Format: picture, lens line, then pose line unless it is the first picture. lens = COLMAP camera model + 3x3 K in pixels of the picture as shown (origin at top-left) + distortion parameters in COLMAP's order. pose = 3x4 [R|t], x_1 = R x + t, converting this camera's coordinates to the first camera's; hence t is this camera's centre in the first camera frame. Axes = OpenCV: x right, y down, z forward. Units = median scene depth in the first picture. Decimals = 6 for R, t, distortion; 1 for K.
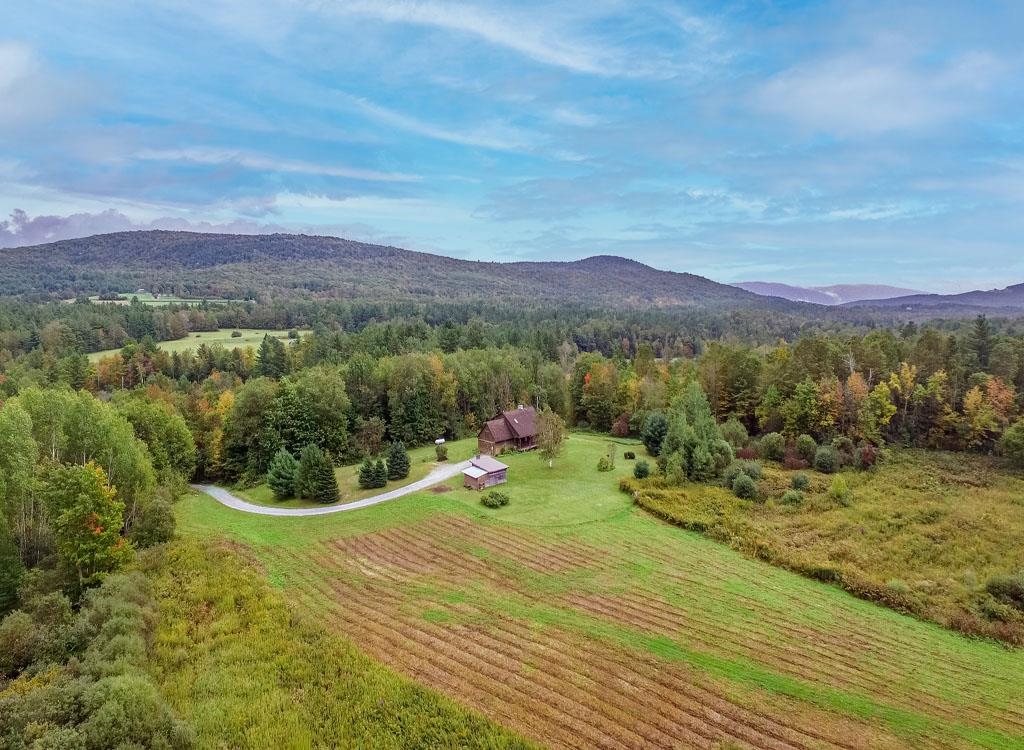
lens RADIAL K [[549.2, 0, 512.0], [0, 549.2, 408.0], [0, 0, 1]] dist [0.006818, 0.001122]
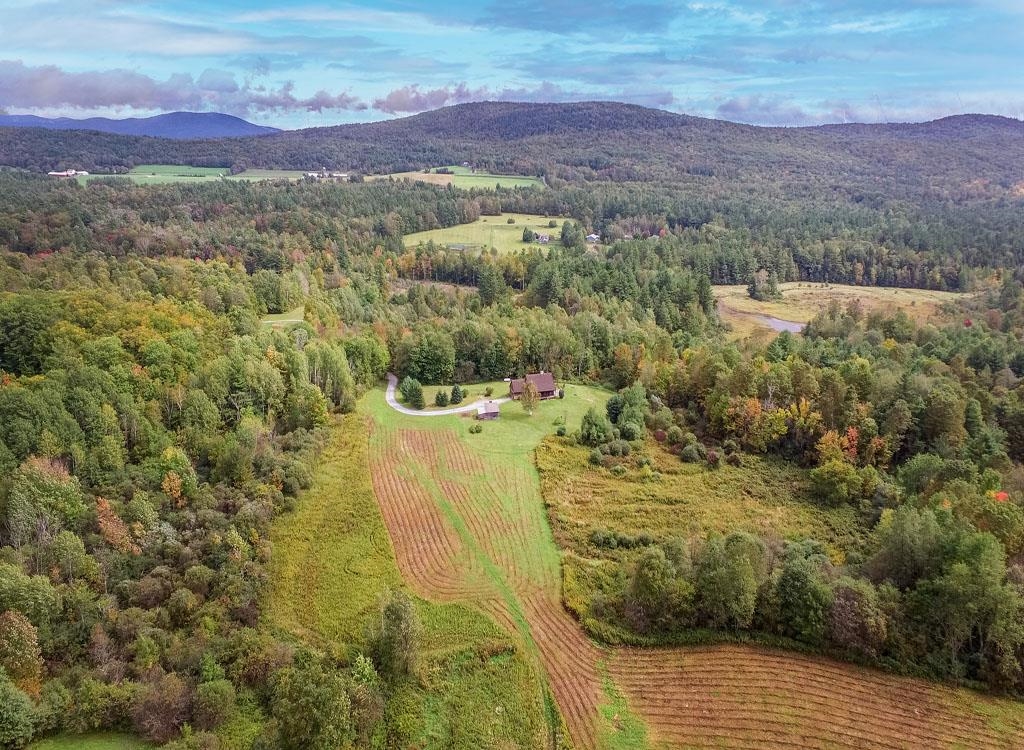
lens RADIAL K [[549.2, 0, 511.9], [0, 549.2, 375.8], [0, 0, 1]] dist [0.006818, 0.001122]
pose [[0.858316, 0.203306, -0.471126, 0.673498], [-0.106773, 0.968825, 0.223557, -0.330561], [0.501889, -0.141579, 0.853266, -0.425953]]
